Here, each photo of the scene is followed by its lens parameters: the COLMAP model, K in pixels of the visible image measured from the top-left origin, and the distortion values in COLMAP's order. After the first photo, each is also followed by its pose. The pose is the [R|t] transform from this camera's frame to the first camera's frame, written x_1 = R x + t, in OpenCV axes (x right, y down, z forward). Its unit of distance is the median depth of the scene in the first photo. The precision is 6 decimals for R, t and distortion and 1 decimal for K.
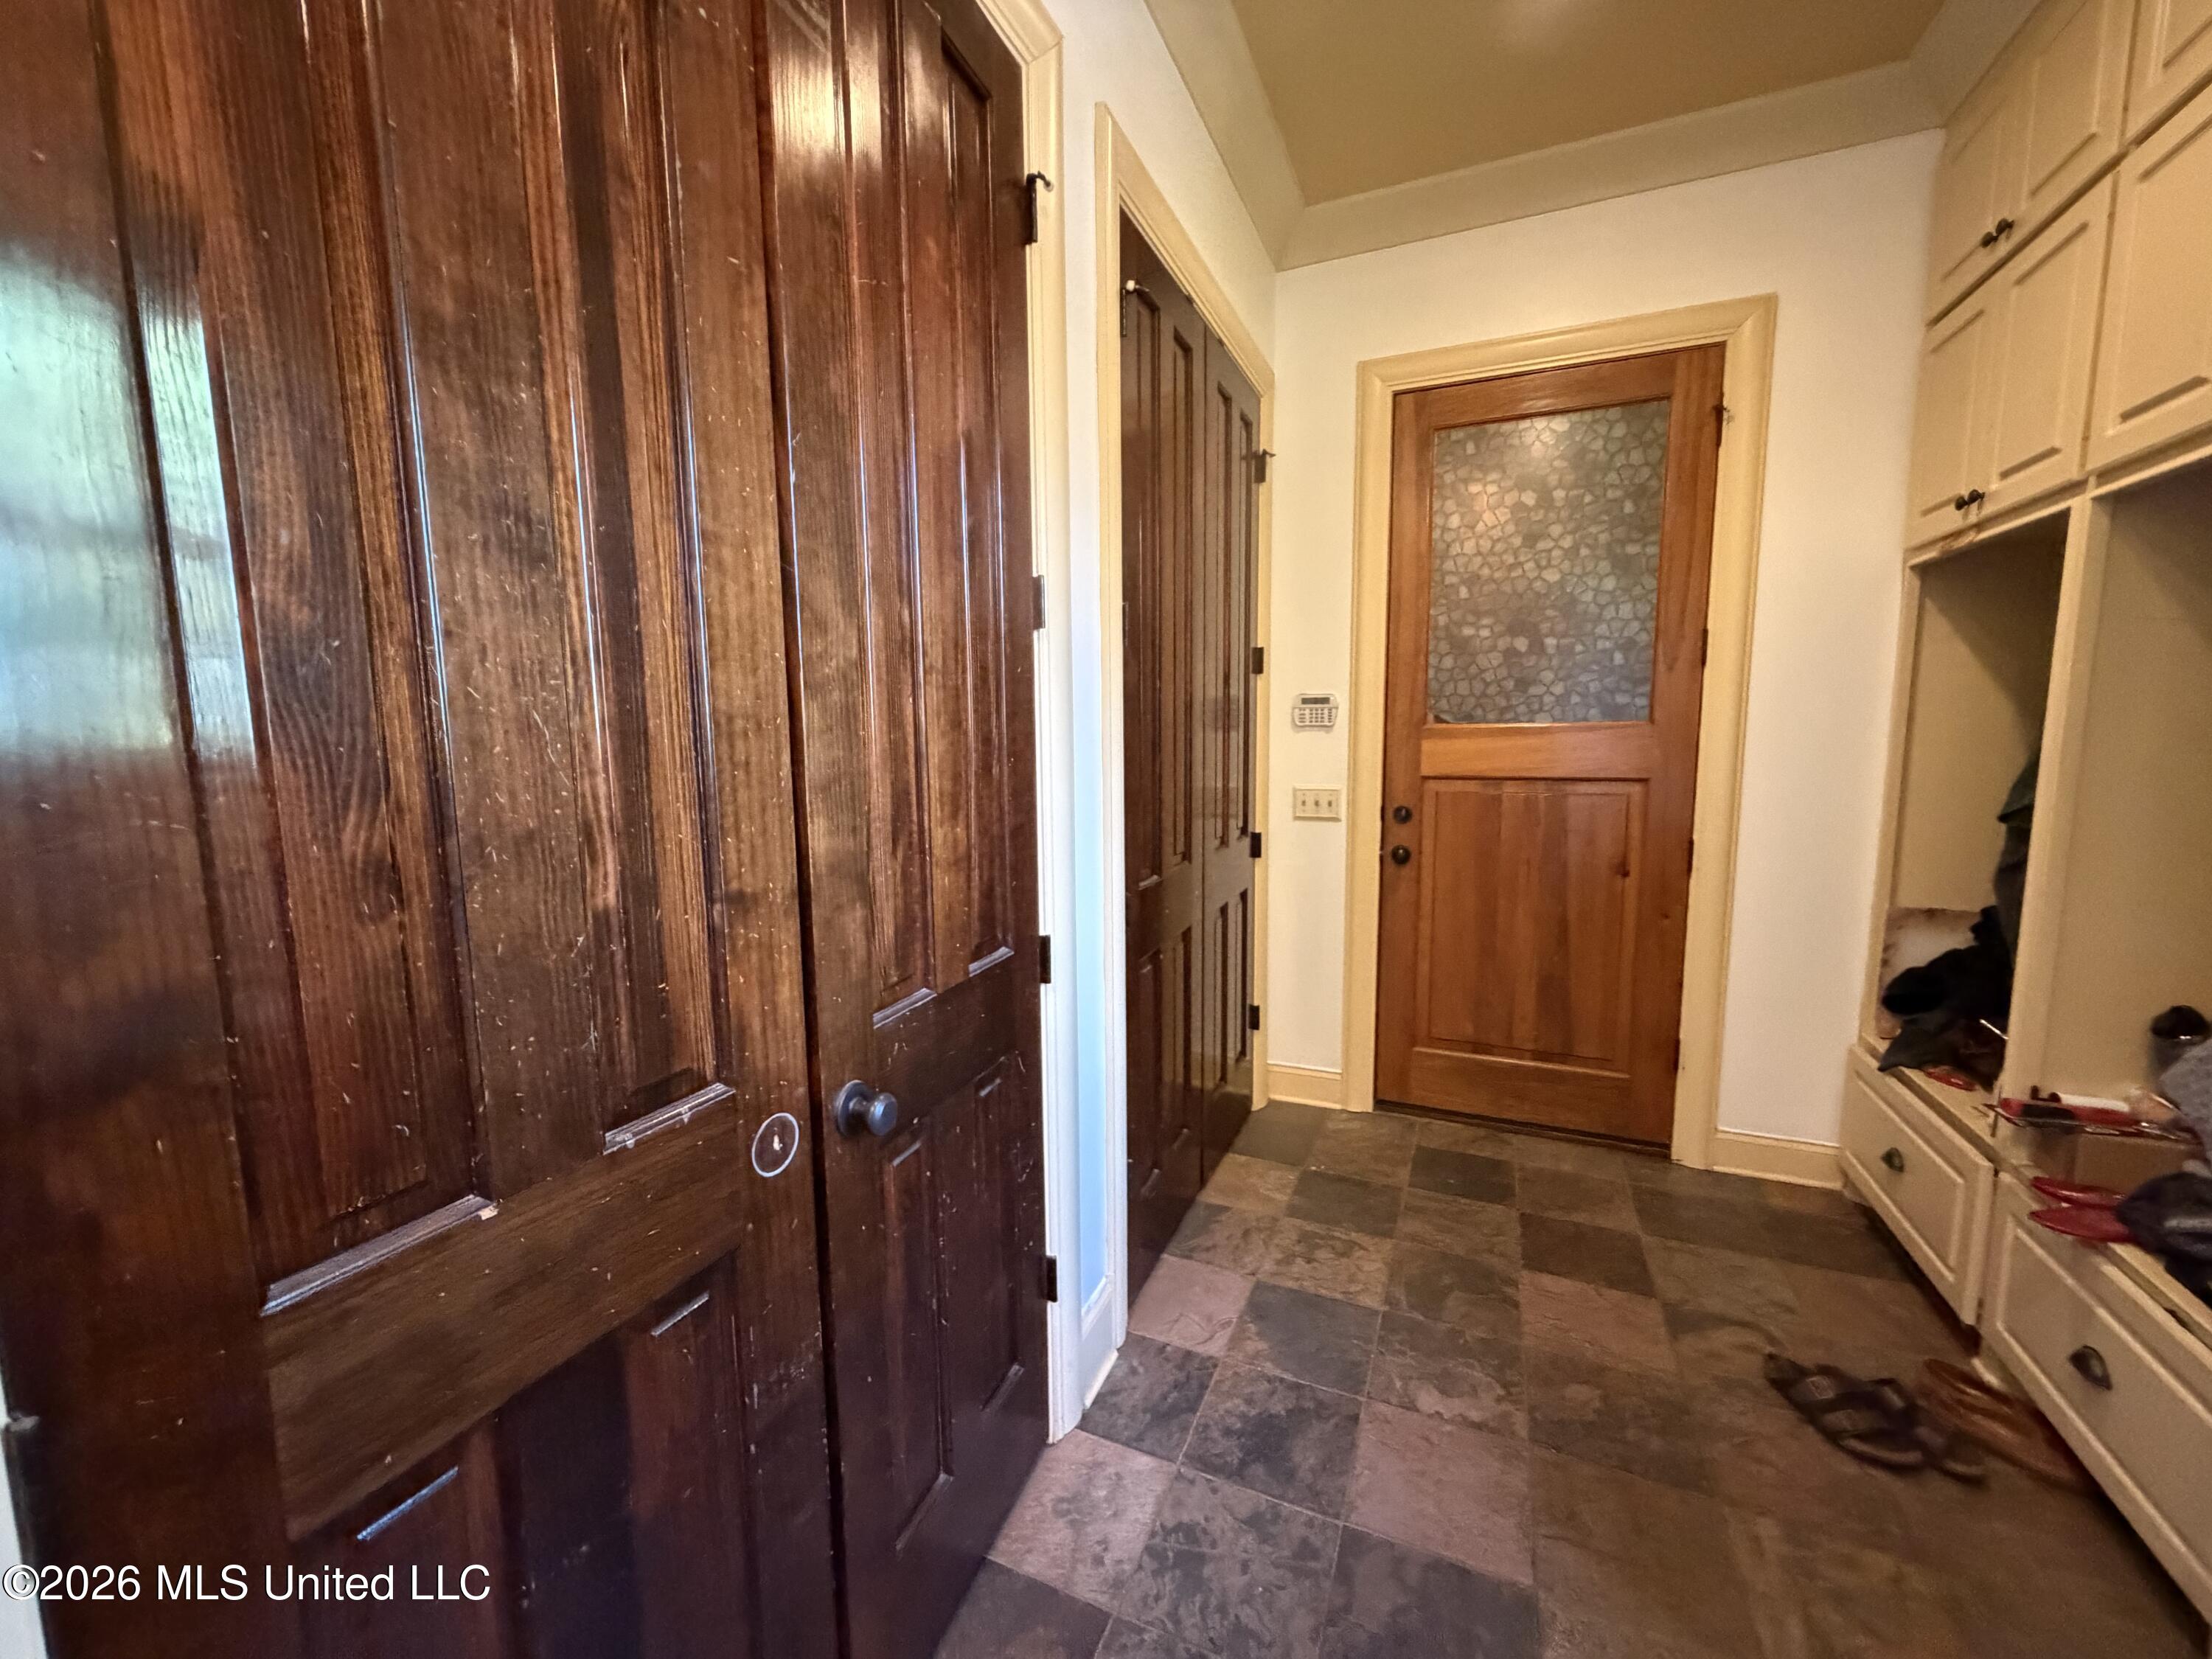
lens RADIAL K [[886.6, 0, 1100.7], [0, 886.6, 826.4], [0, 0, 1]] dist [0.002512, -0.000832]
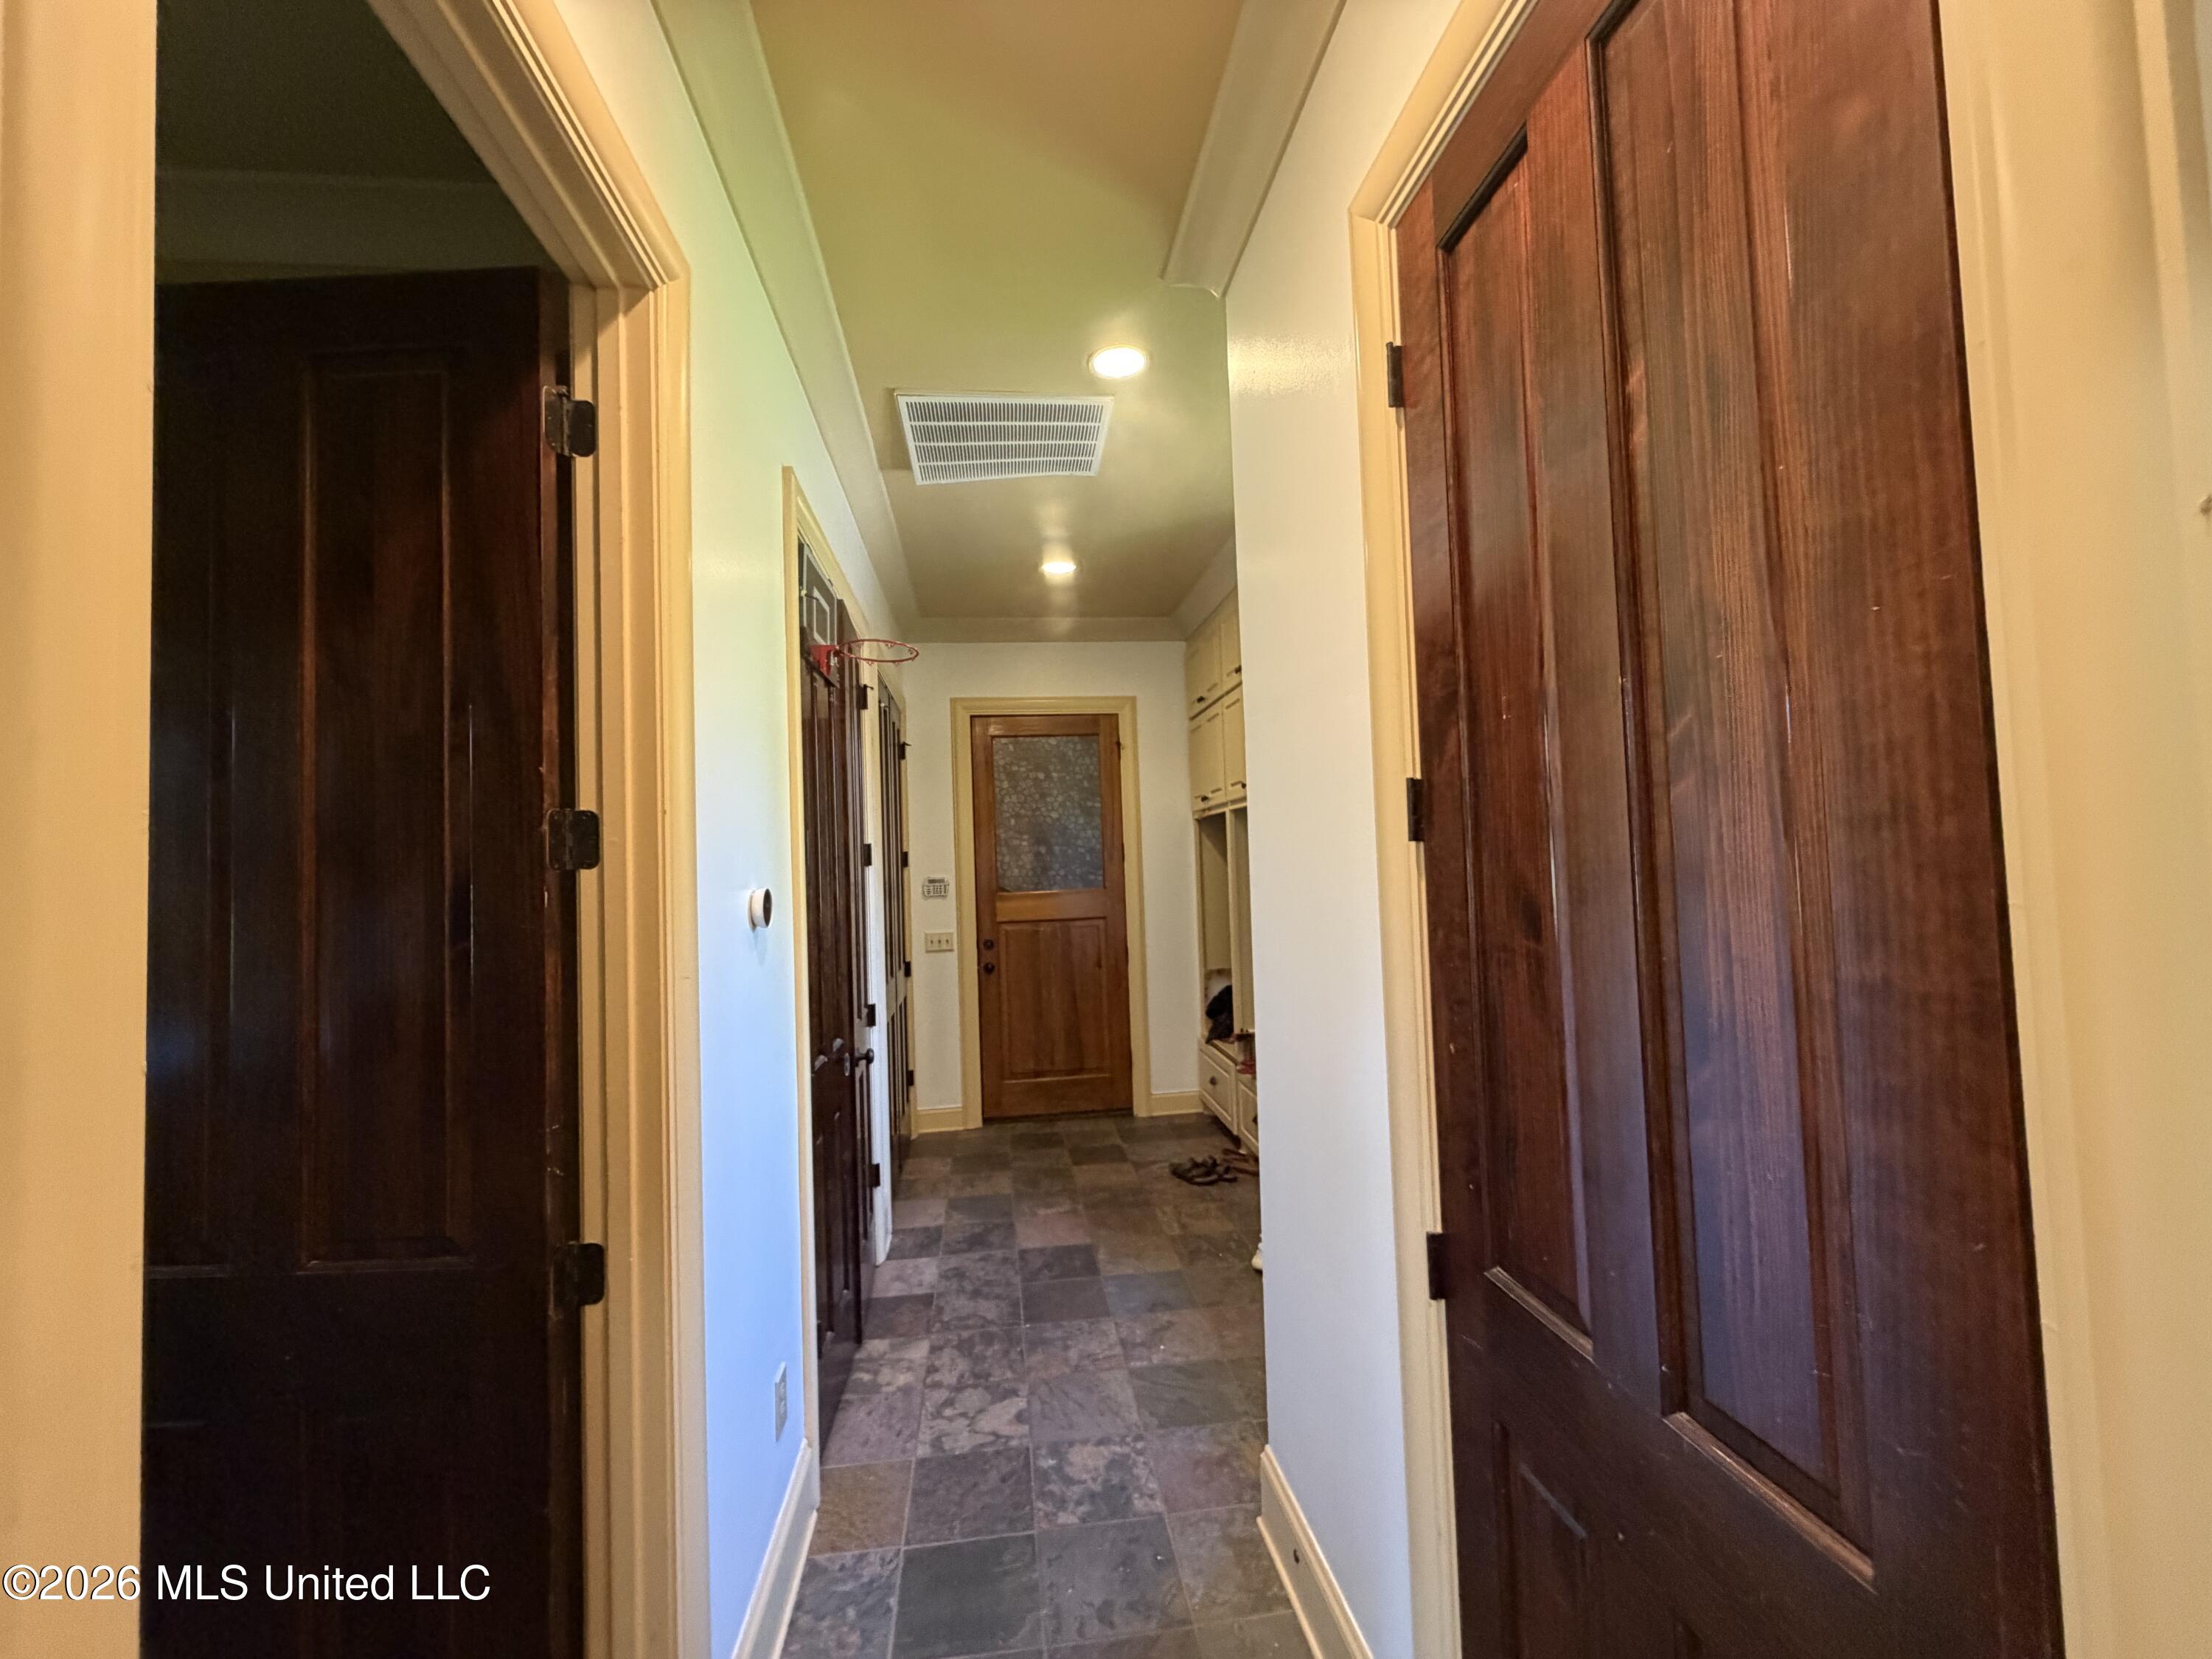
lens RADIAL K [[886.6, 0, 1102.7], [0, 886.6, 825.8], [0, 0, 1]] dist [0.002512, -0.000832]
pose [[0.856868, 0.000080, 0.515535, -0.444779], [0.087448, 0.985486, -0.145500, 0.035890], [-0.508064, 0.169756, 0.844425, -0.761786]]
